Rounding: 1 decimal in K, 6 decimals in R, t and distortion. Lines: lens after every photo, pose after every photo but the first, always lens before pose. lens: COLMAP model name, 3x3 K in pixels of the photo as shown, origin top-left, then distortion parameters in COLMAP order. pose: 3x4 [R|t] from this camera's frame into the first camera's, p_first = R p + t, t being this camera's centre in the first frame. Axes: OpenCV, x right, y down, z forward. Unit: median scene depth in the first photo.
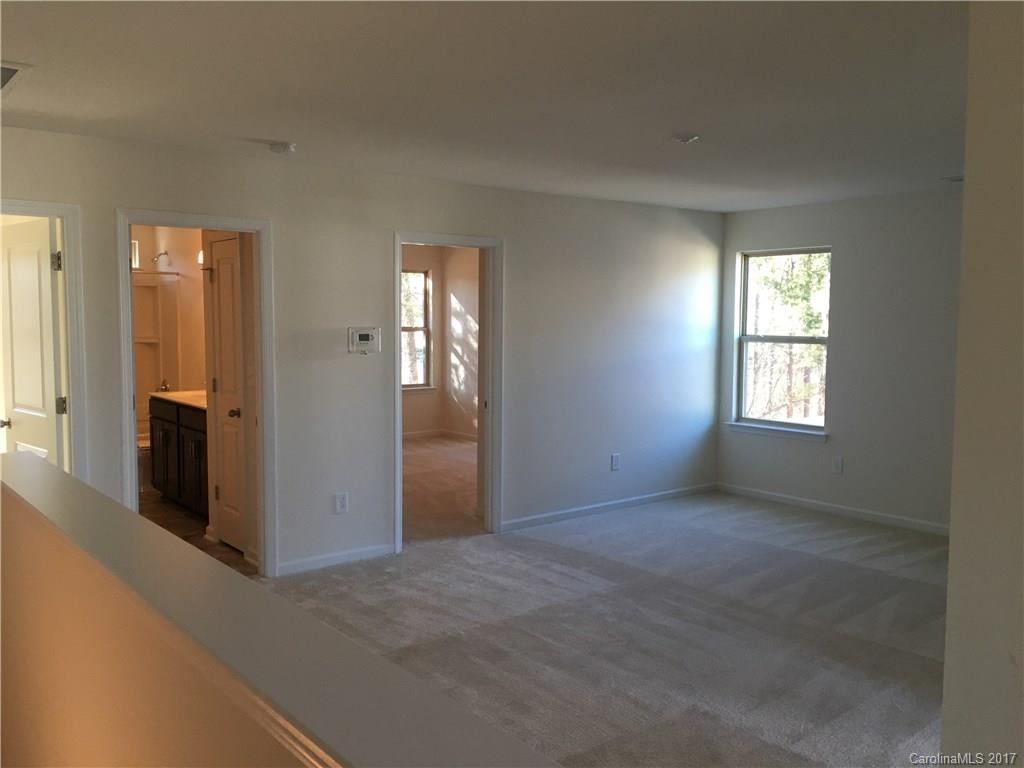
lens RADIAL K [[873.6, 0, 512.5], [0, 873.6, 383.2], [0, 0, 1]] dist [-0.006106, -0.005886]
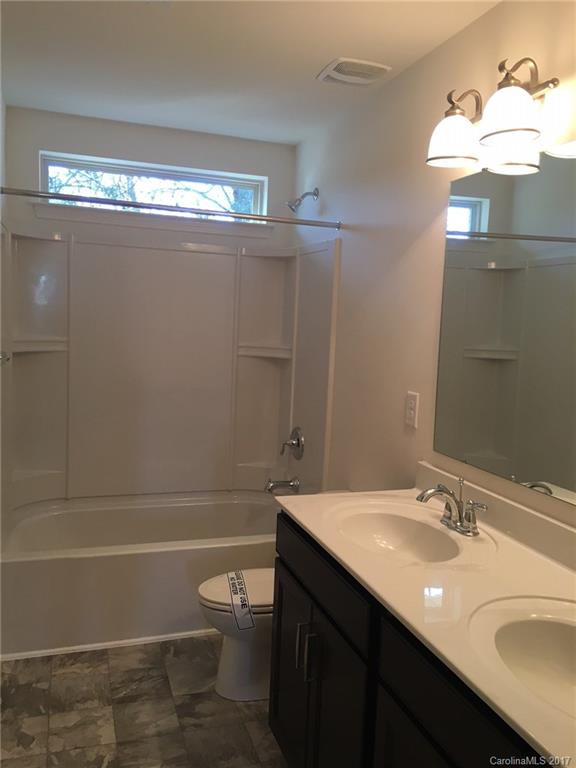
lens RADIAL K [[655.2, 0, 287.8], [0, 655.2, 384.6], [0, 0, 1]] dist [-0.006106, -0.005886]
pose [[0.936830, 0.059059, -0.344762, -0.269147], [-0.053439, 0.998238, 0.025791, -0.042354], [0.345678, -0.005738, 0.938336, 0.622014]]
